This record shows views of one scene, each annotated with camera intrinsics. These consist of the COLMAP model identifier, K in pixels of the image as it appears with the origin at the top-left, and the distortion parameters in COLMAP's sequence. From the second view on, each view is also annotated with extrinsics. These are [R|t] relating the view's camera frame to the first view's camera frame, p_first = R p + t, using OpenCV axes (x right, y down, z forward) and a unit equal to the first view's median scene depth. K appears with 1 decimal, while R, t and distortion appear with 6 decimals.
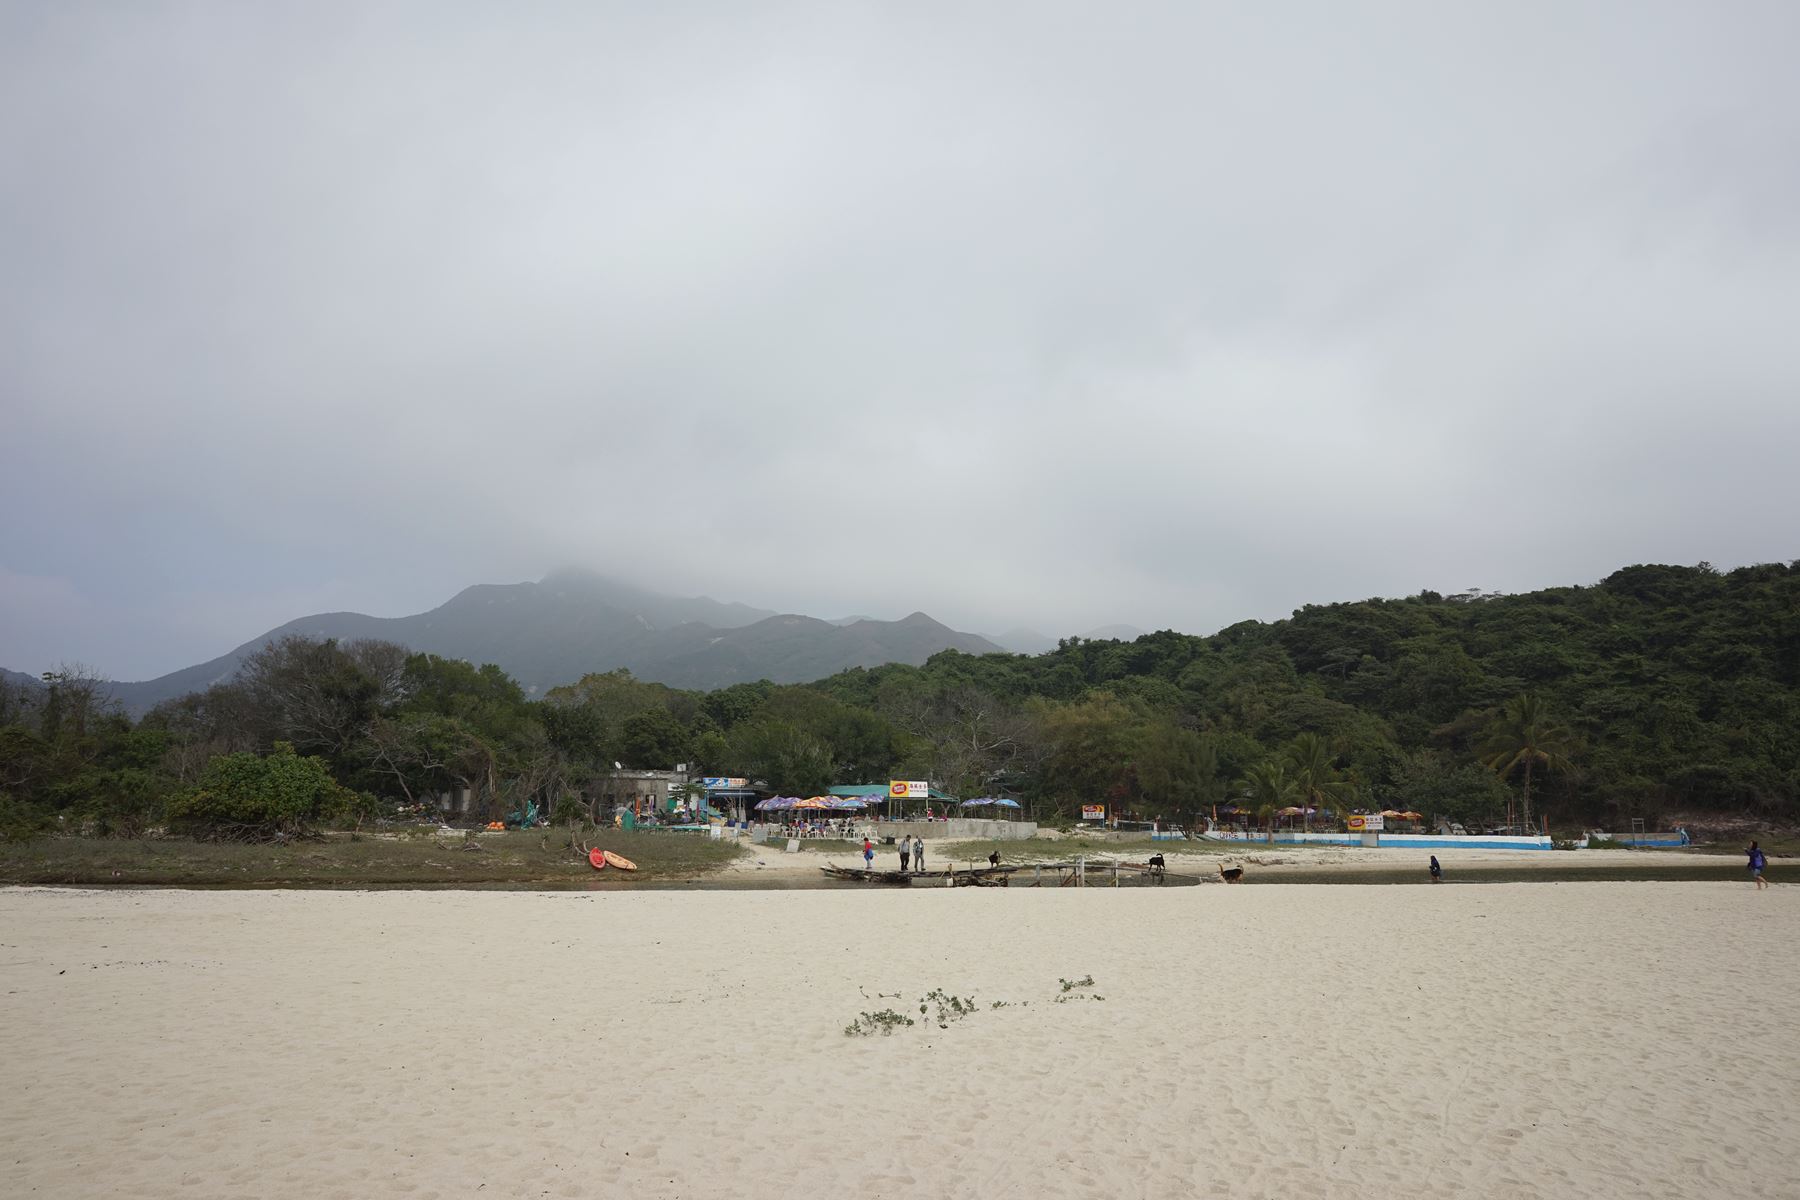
lens RADIAL K [[1453.7, 0, 881.1], [0, 1453.7, 583.8], [0, 0, 1]] dist [-0.027595, 0.017642]
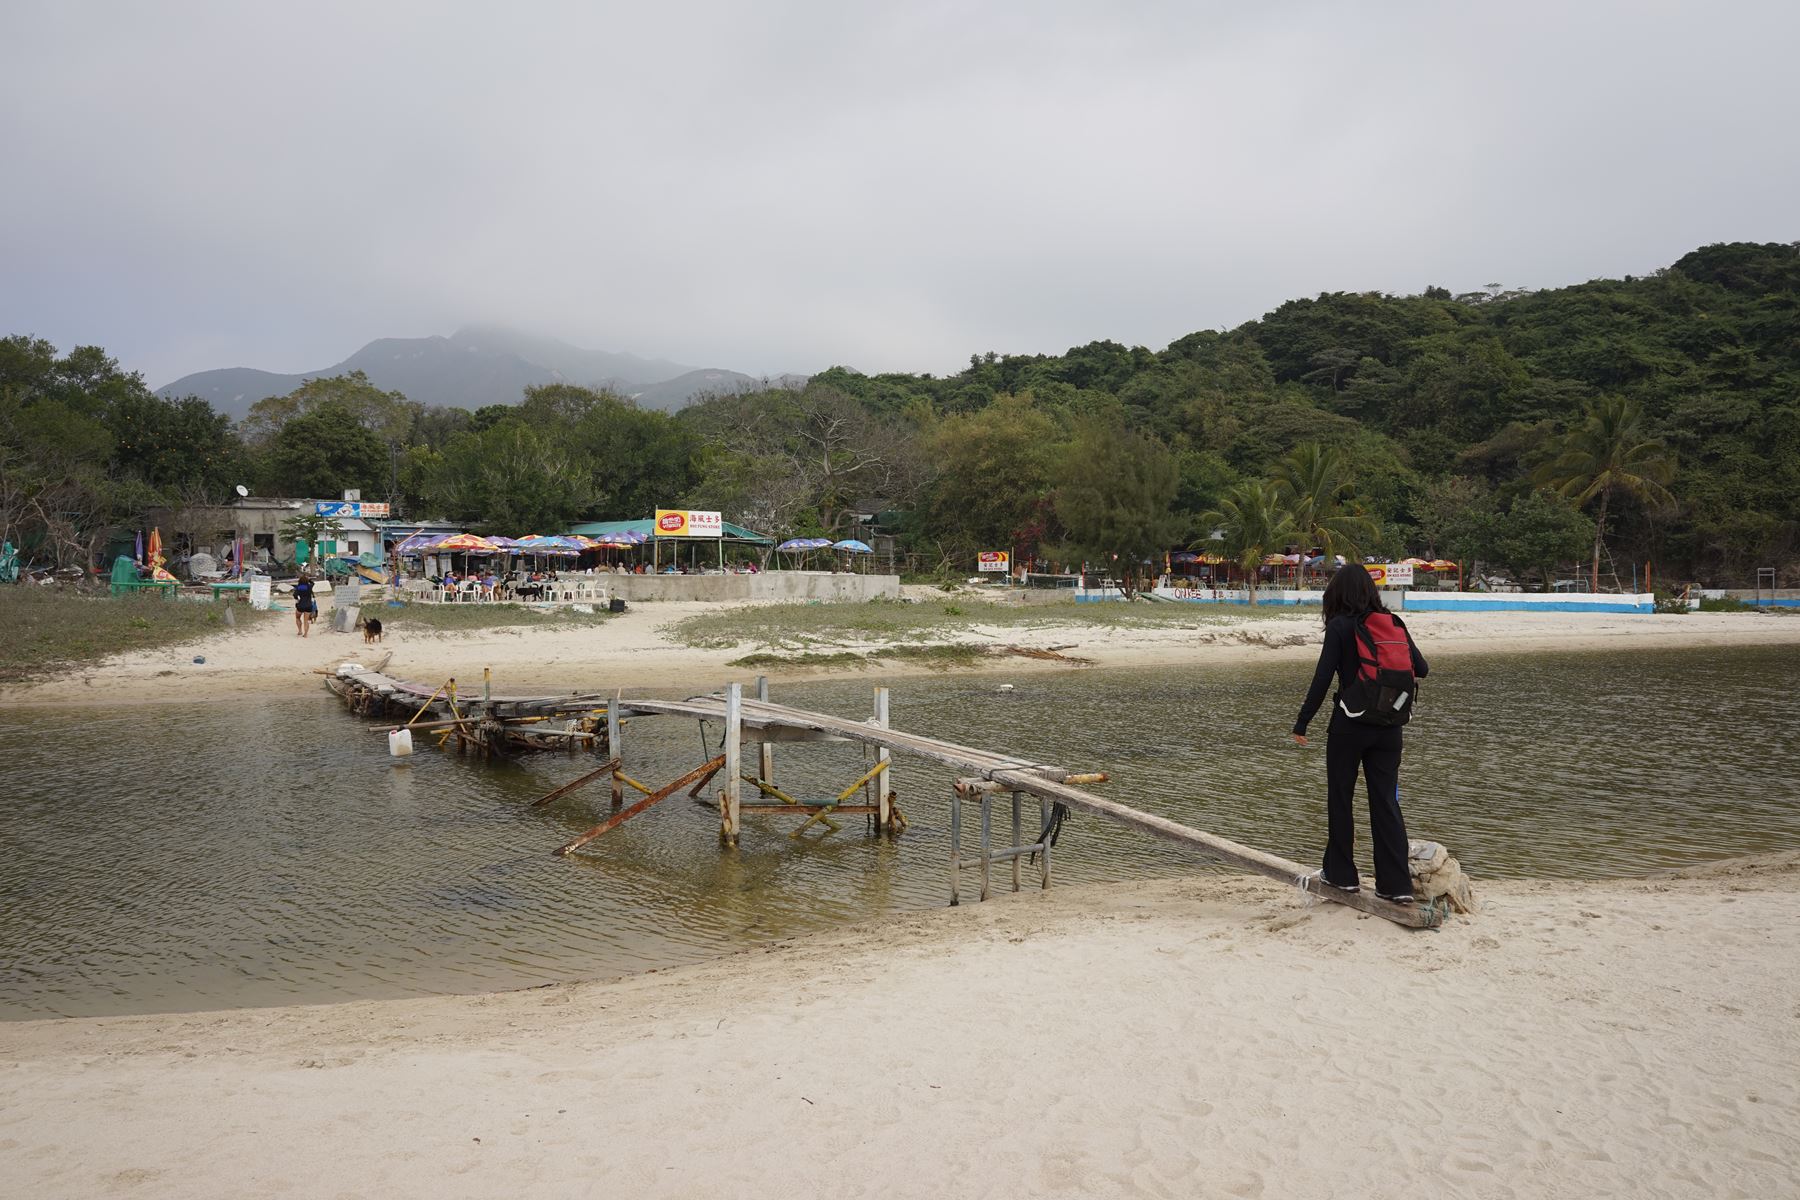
lens RADIAL K [[1453.7, 0, 900.5], [0, 1453.7, 615.1], [0, 0, 1]] dist [-0.027595, 0.017642]
pose [[0.998376, -0.006958, 0.056533, 0.060828], [-0.003515, 0.983093, 0.183076, 0.053704], [-0.056851, -0.182977, 0.981472, 0.307680]]
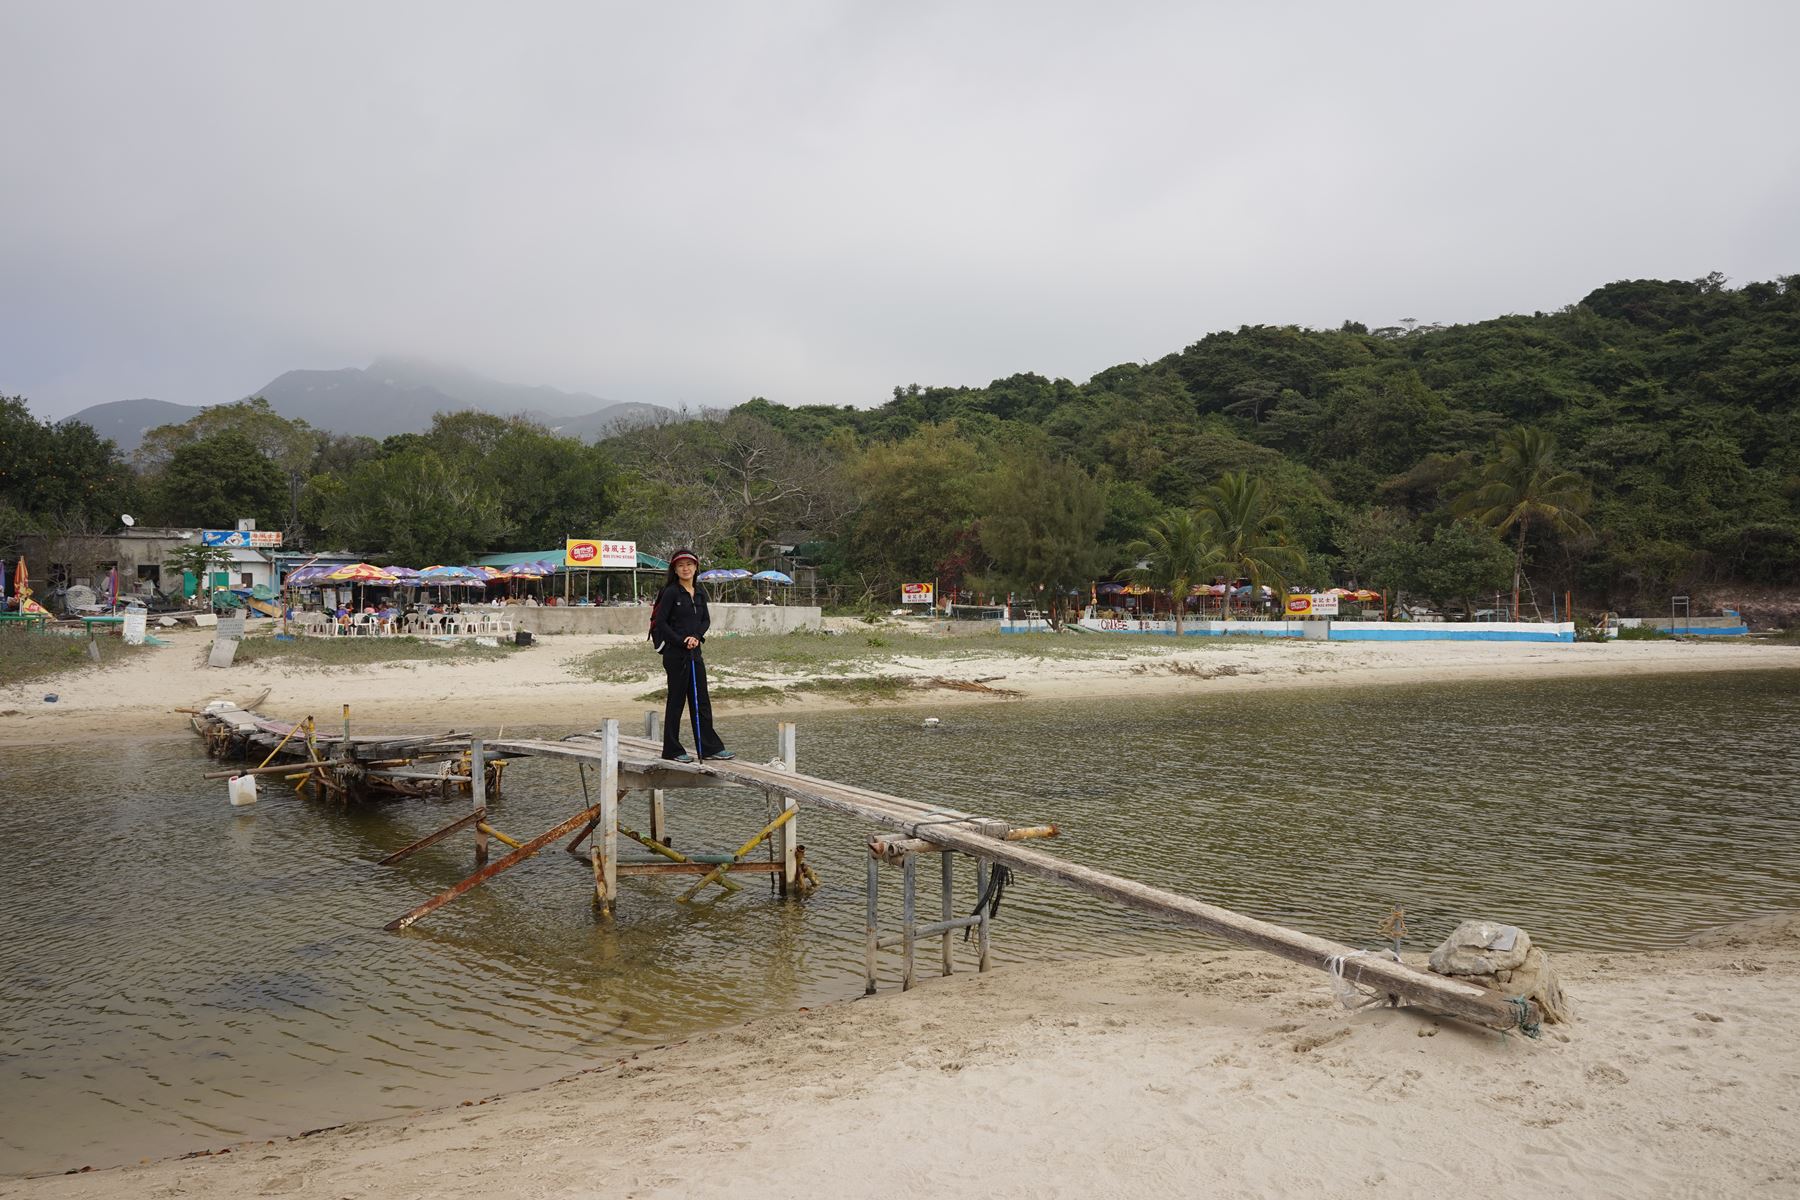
lens RADIAL K [[1453.7, 0, 911.0], [0, 1453.7, 610.4], [0, 0, 1]] dist [-0.027595, 0.017642]
pose [[0.993231, -0.009150, 0.115798, 0.062526], [-0.009130, 0.987659, 0.156352, 0.056930], [-0.115799, -0.156351, 0.980890, 0.321256]]
